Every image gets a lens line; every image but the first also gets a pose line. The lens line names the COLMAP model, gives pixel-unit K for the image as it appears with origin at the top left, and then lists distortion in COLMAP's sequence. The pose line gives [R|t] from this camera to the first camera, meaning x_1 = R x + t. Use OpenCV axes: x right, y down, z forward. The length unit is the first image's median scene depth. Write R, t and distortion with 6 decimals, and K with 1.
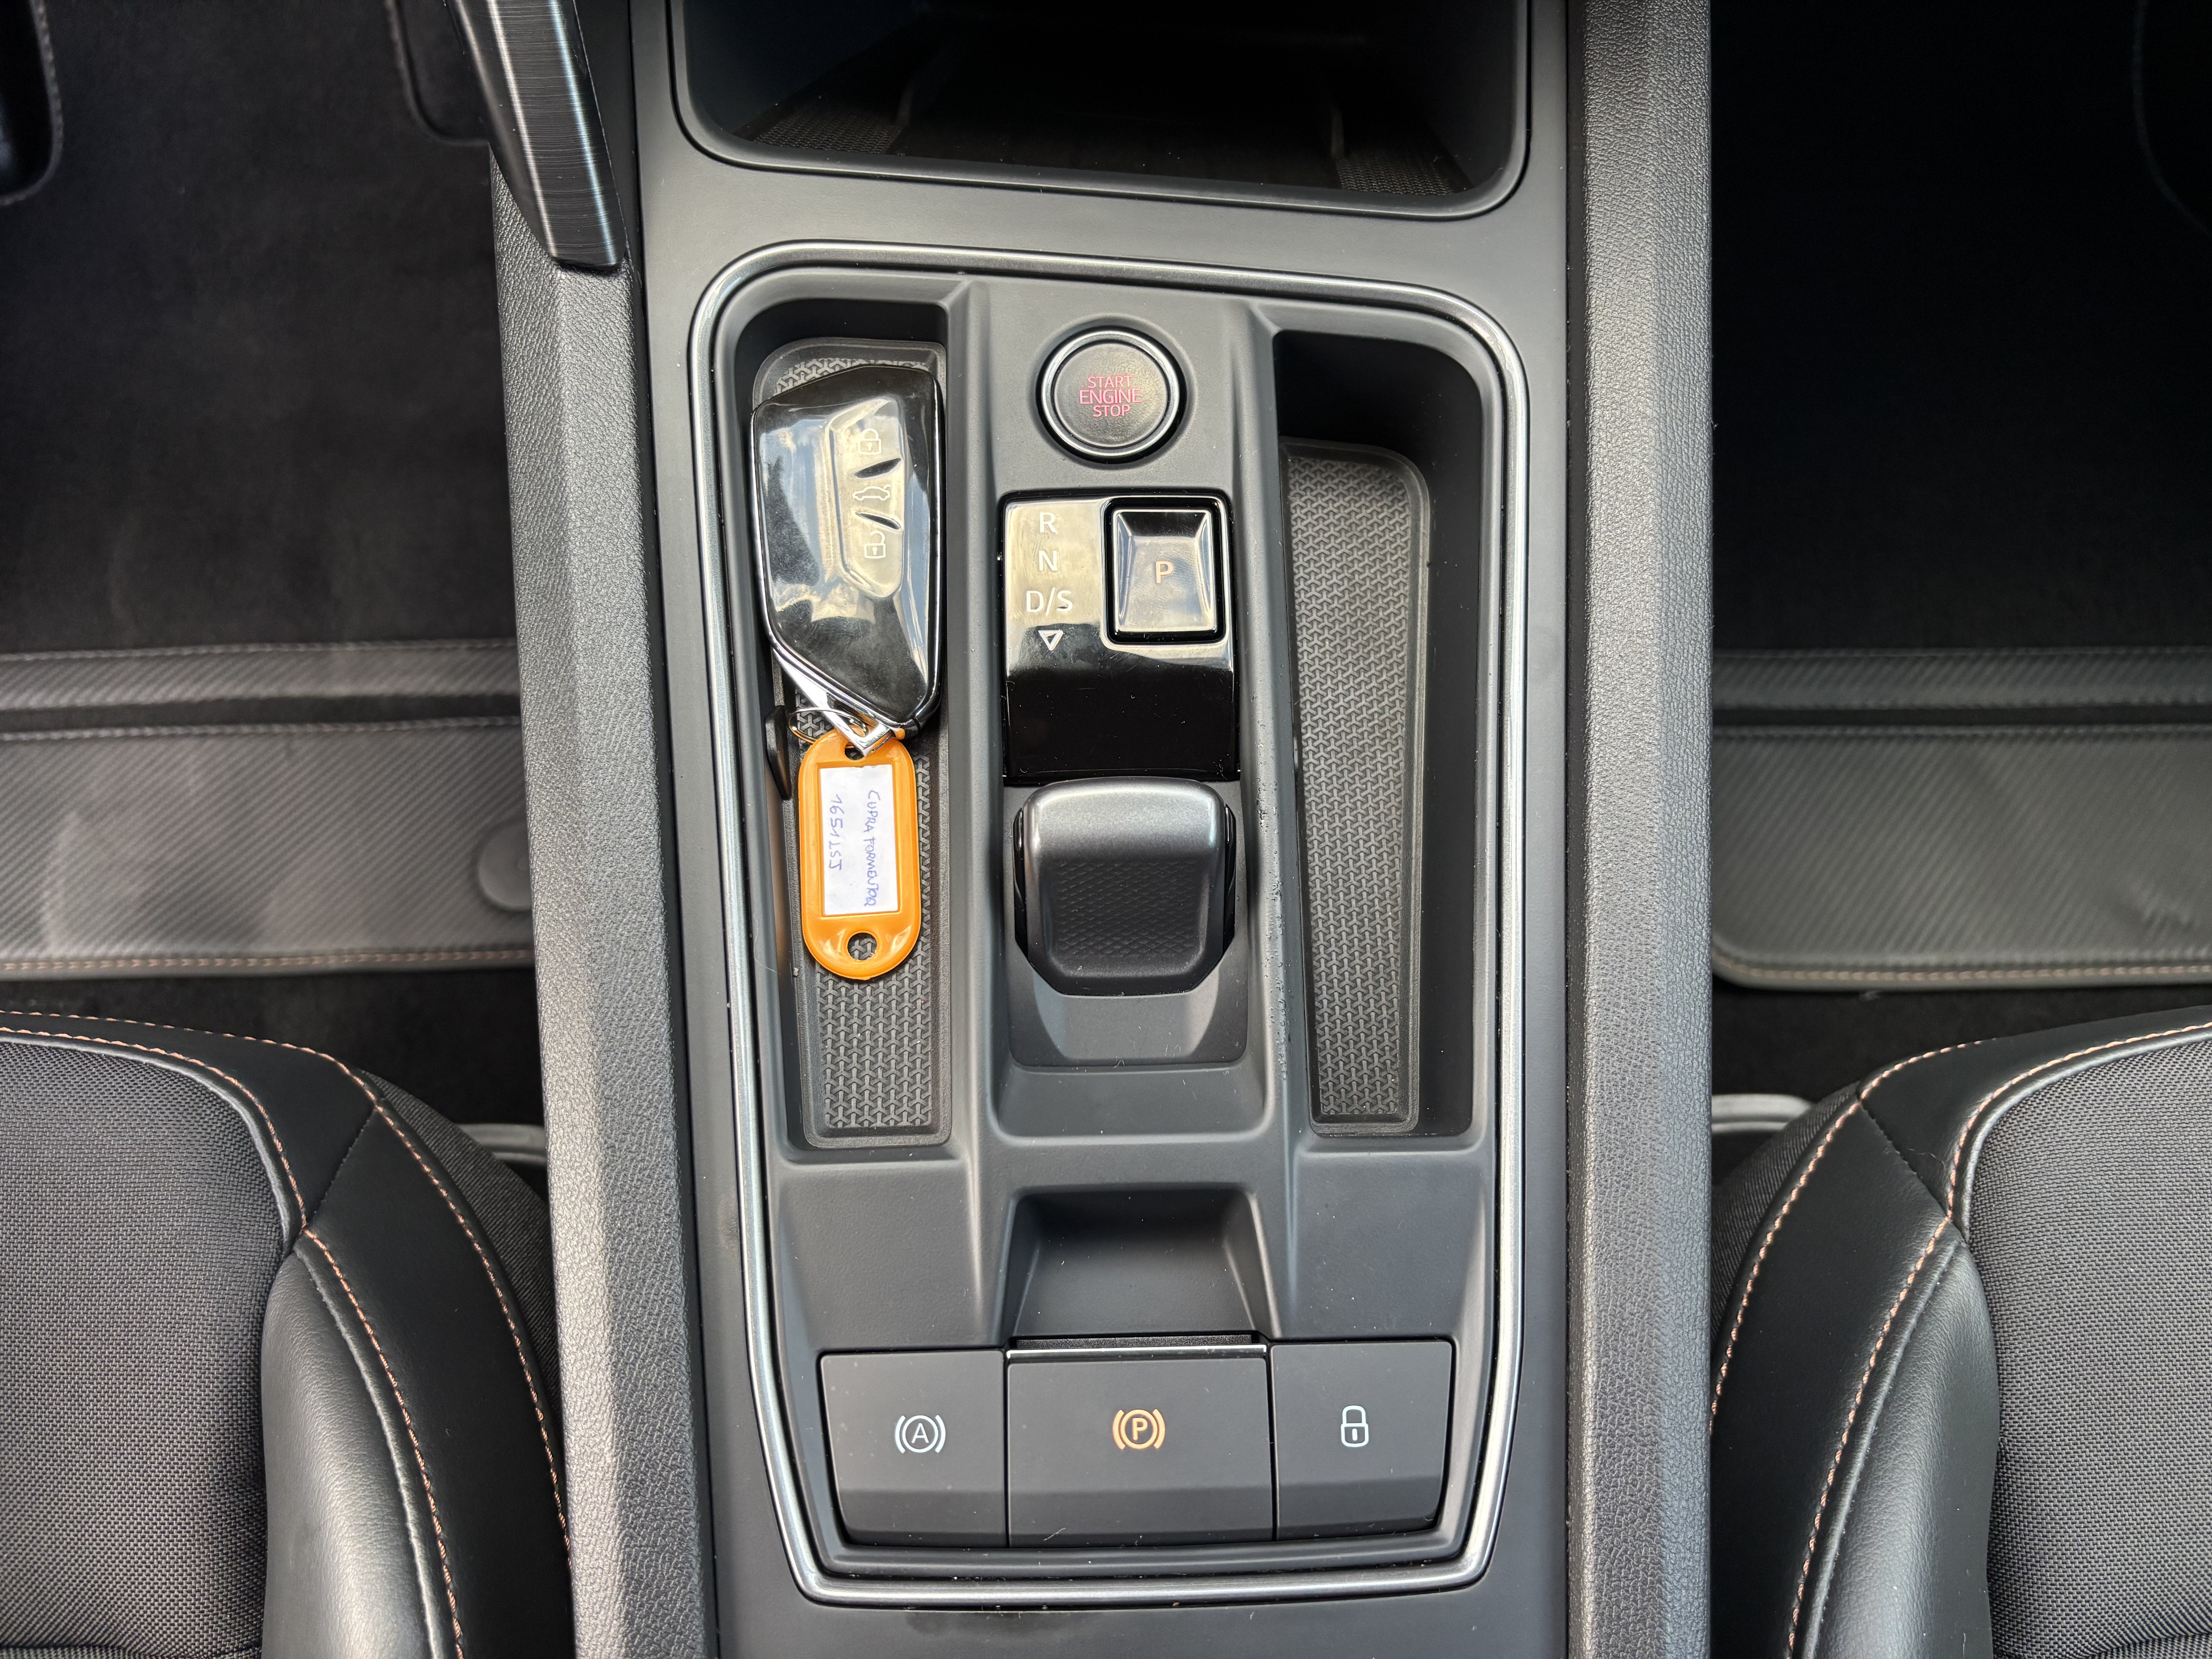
lens RADIAL K [[1751.5, 0, 1106.0], [0, 1751.5, 829.5], [0, 0, 1]] dist [-0.035566, 0.063211]
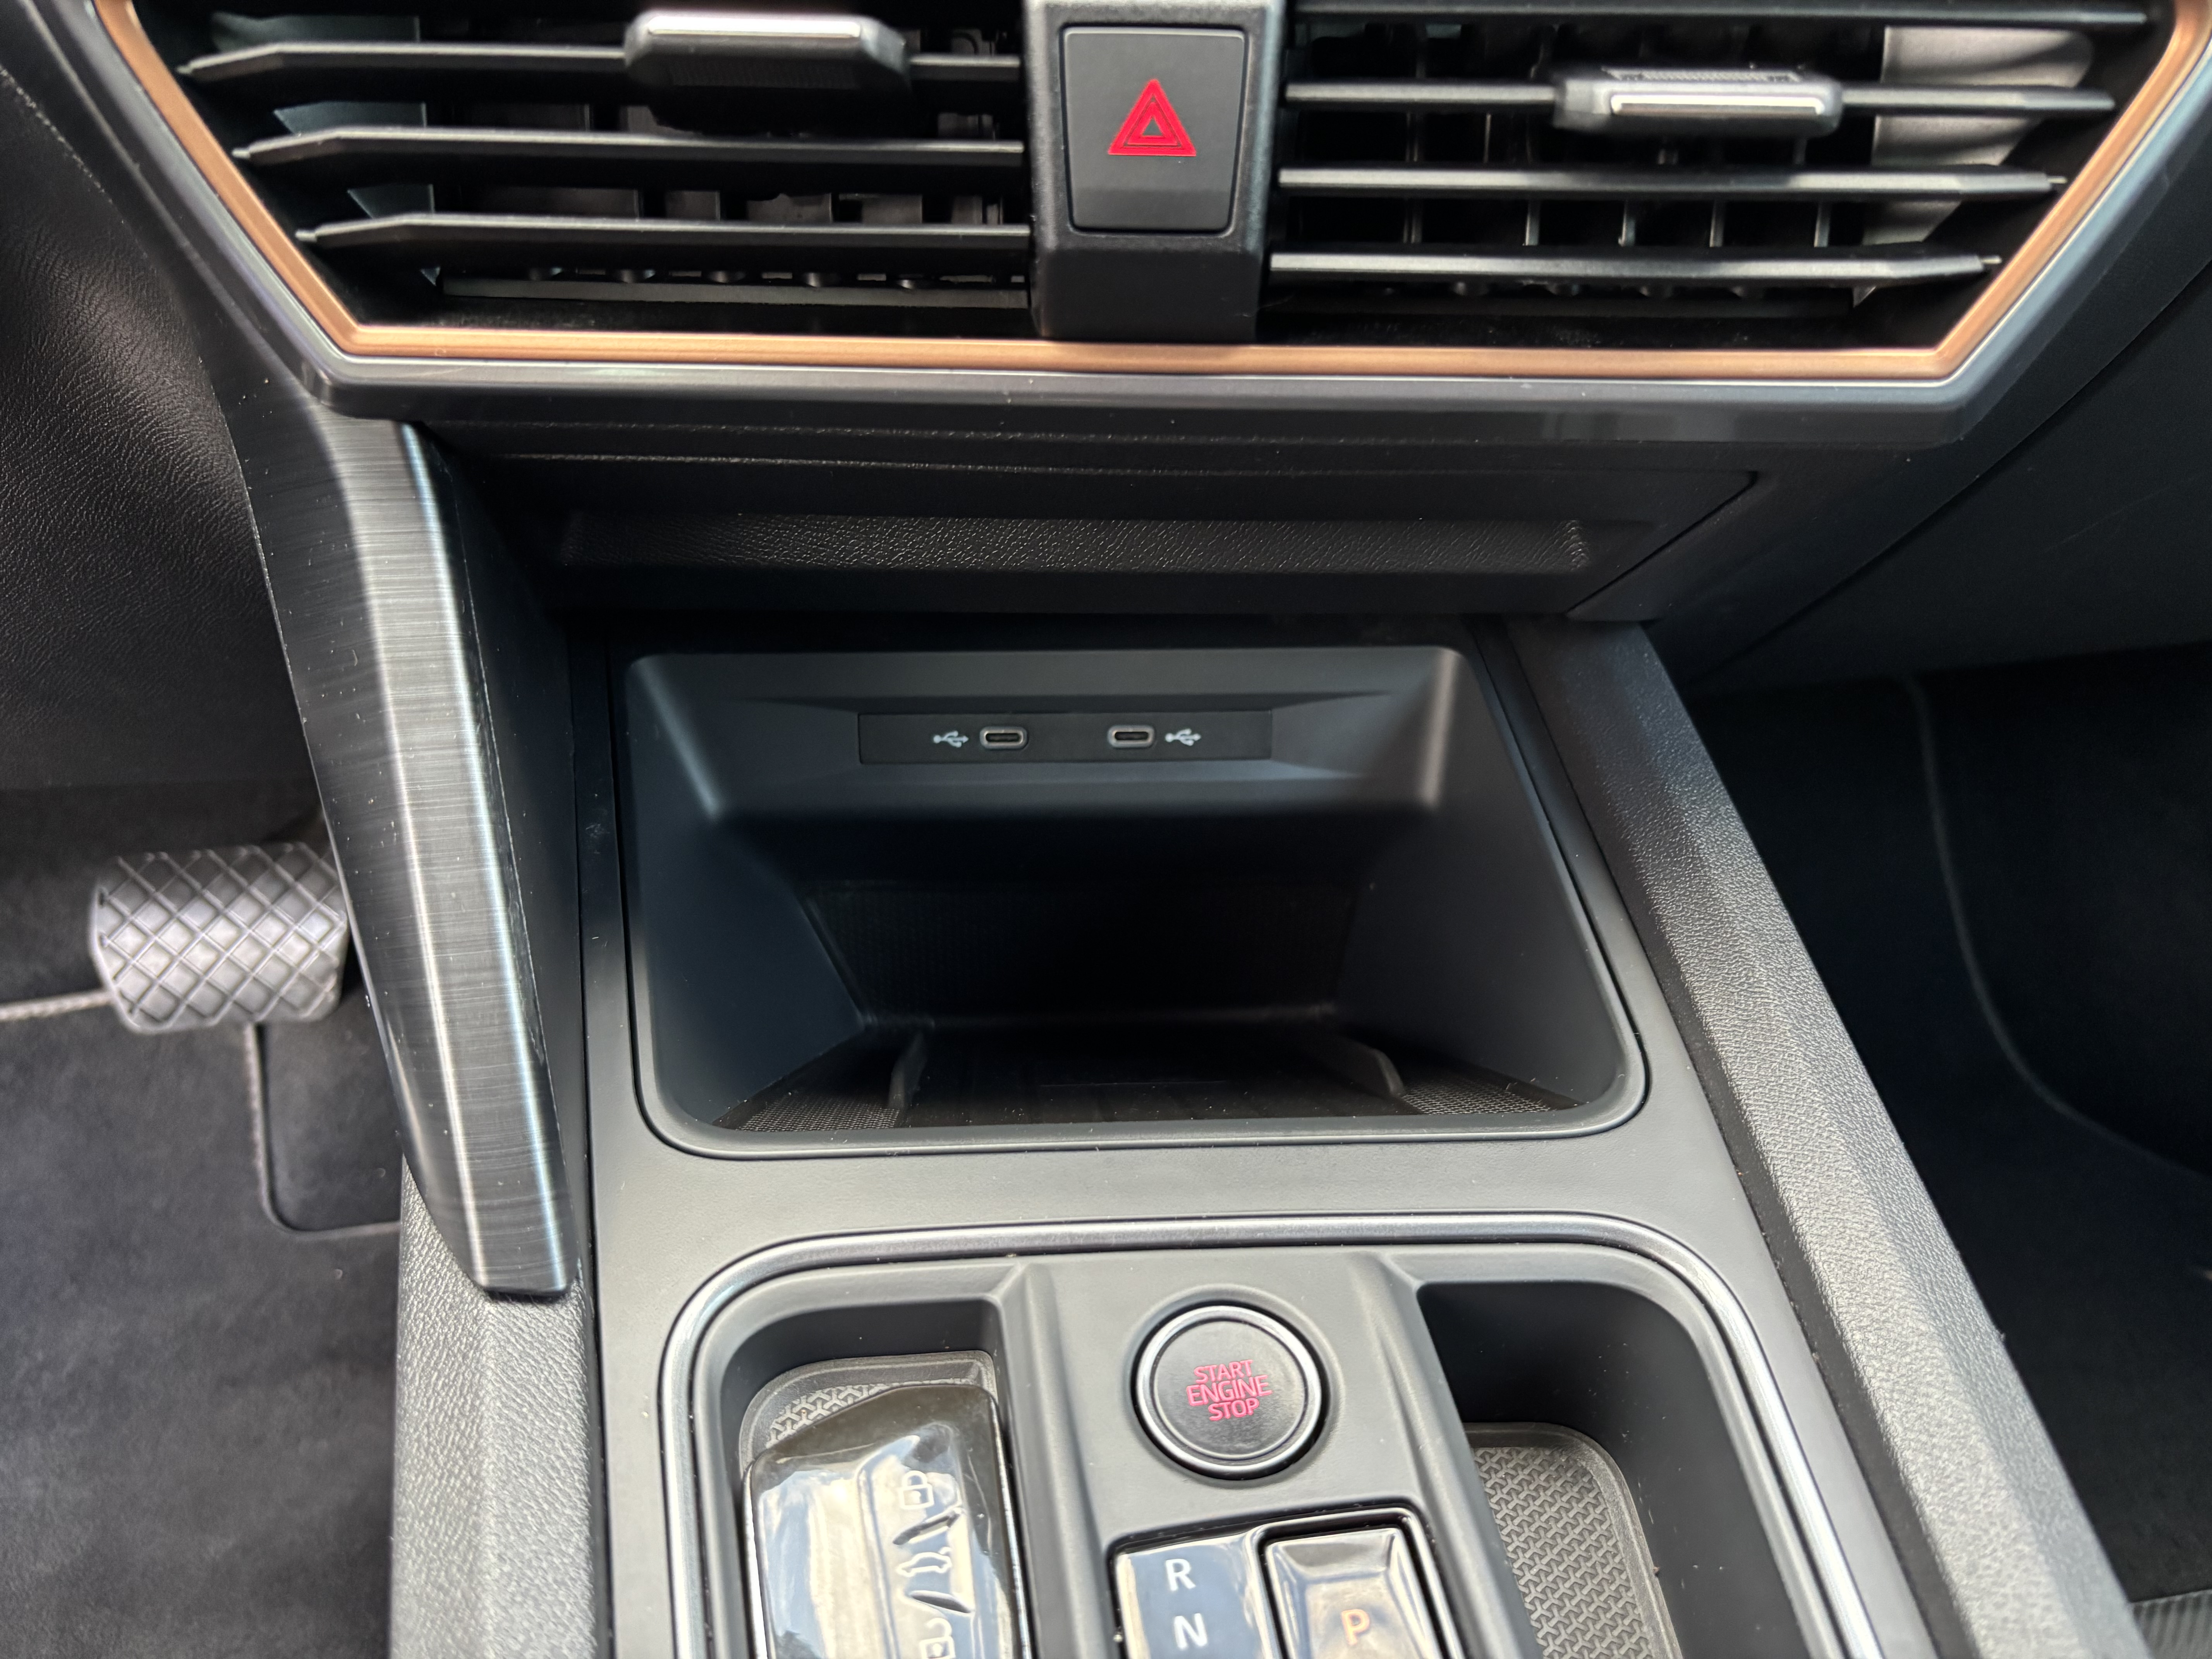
lens RADIAL K [[1751.5, 0, 1106.0], [0, 1751.5, 829.5], [0, 0, 1]] dist [-0.035566, 0.063211]
pose [[0.990098, -0.074447, 0.119007, -0.121757], [0.128358, 0.823346, -0.552834, -0.037211], [-0.056827, 0.562636, 0.824750, 0.243298]]
